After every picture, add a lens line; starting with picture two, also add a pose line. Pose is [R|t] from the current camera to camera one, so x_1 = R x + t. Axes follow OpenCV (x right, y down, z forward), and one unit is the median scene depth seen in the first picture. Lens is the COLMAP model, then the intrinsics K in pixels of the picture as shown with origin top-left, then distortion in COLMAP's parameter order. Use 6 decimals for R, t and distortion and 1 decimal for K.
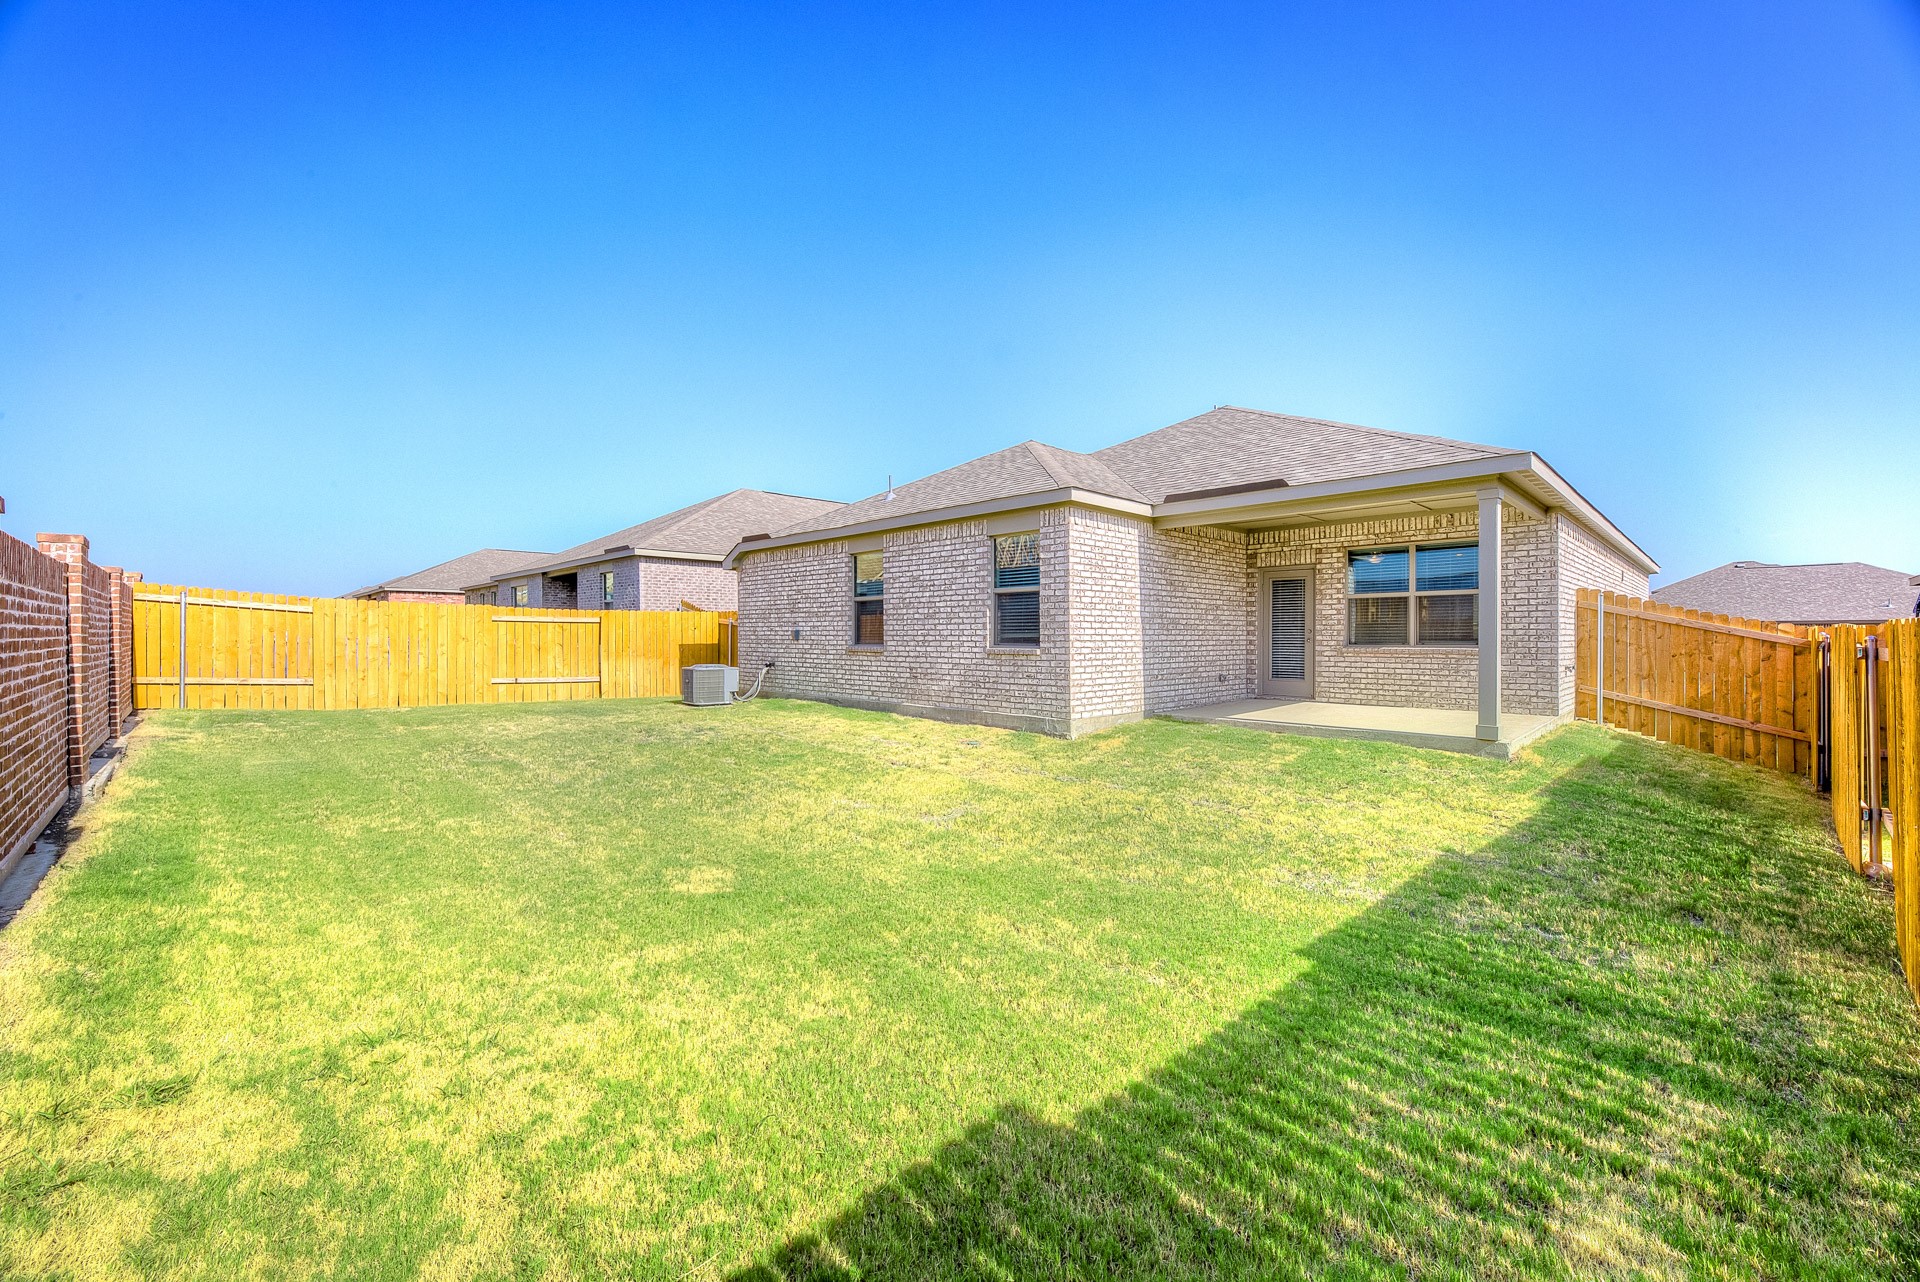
lens RADIAL K [[774.1, 0, 966.9], [0, 774.1, 643.5], [0, 0, 1]] dist [0.000278, -0.003614]
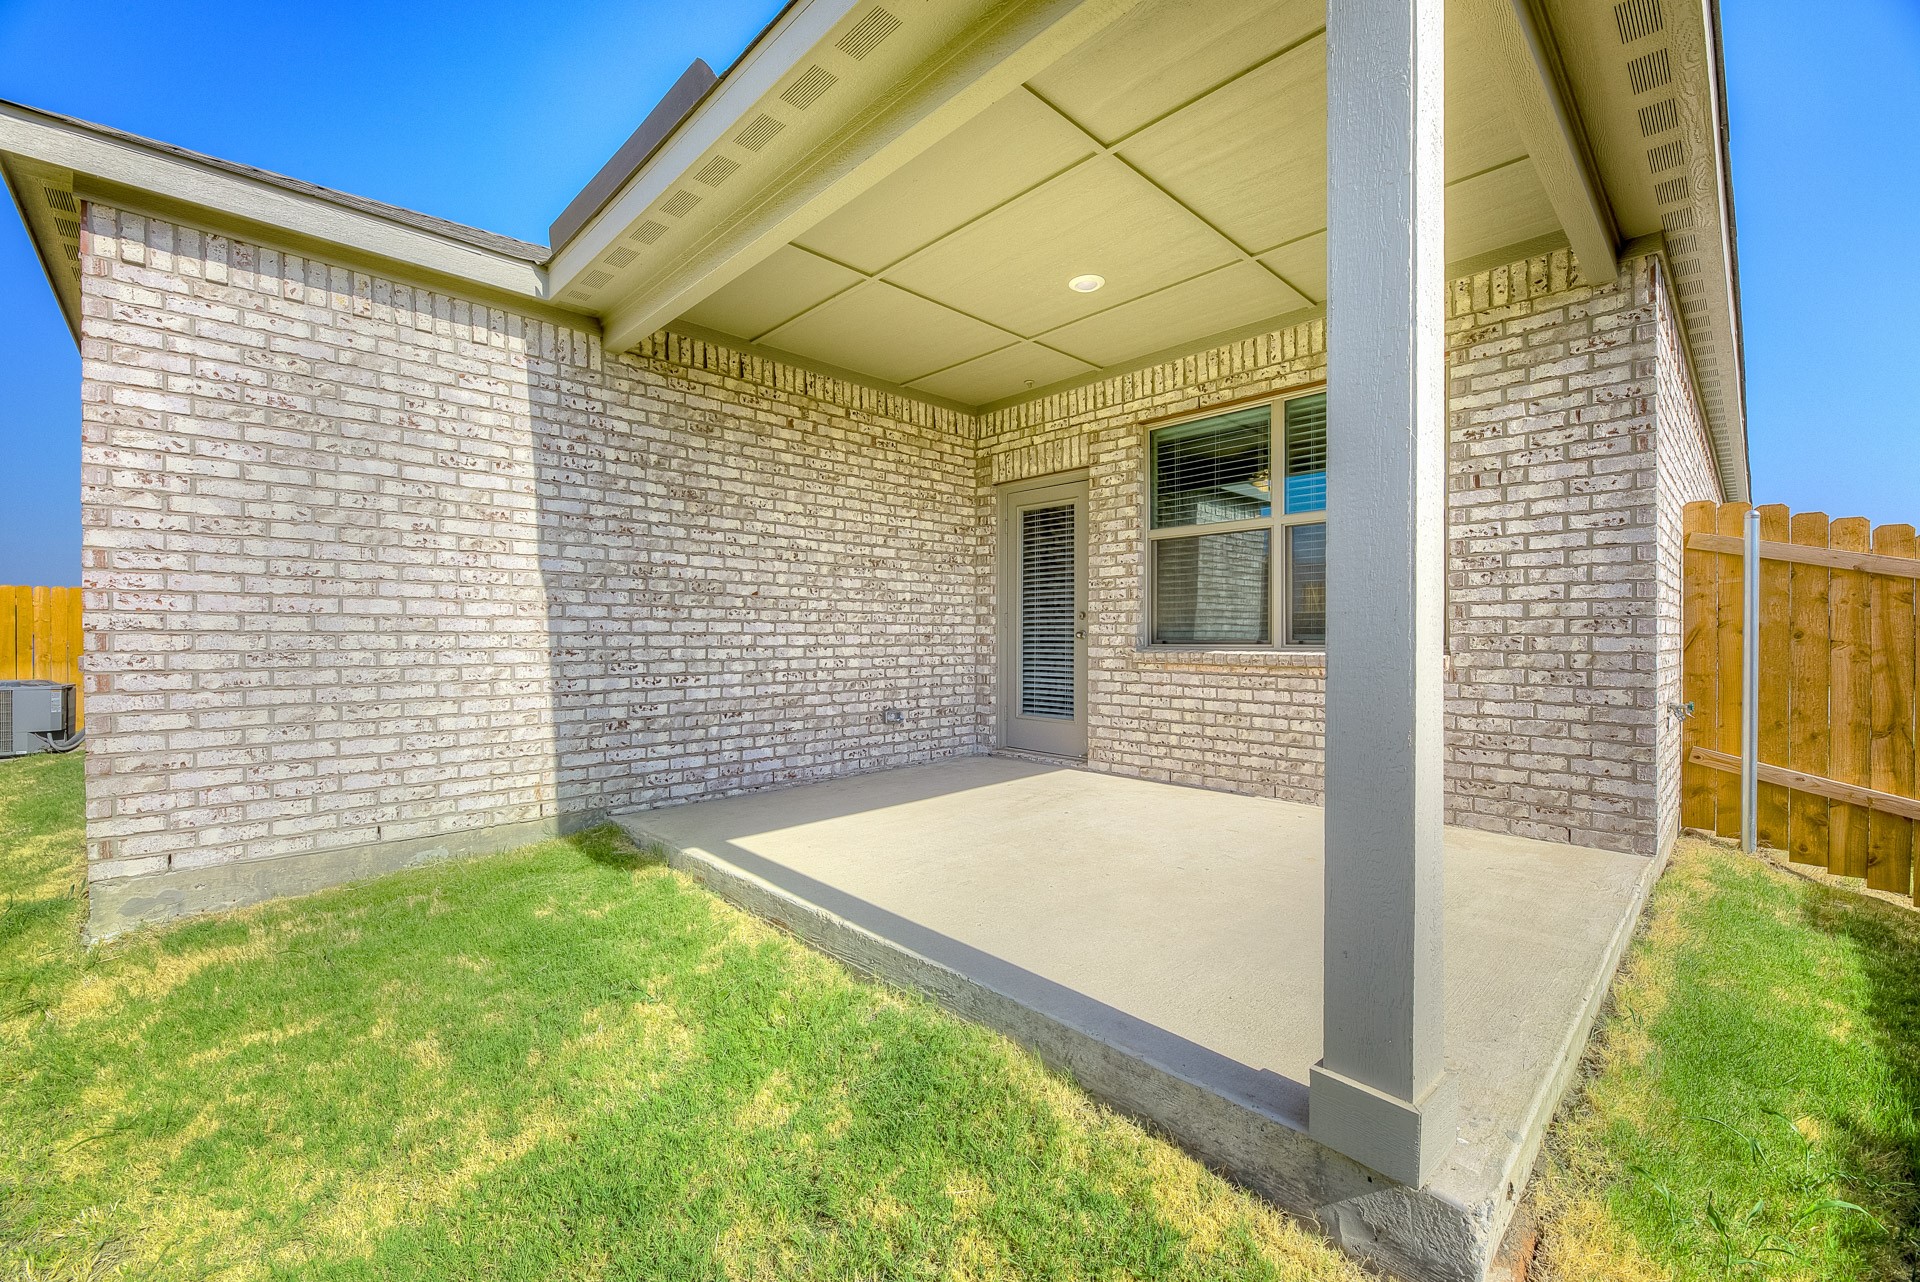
lens RADIAL K [[774.1, 0, 971.1], [0, 774.1, 637.4], [0, 0, 1]] dist [0.000278, -0.003614]
pose [[0.999984, 0.000665, -0.005686, 0.432782], [-0.000696, 0.999985, -0.005388, 0.000402], [0.005682, 0.005392, 0.999969, 0.612481]]
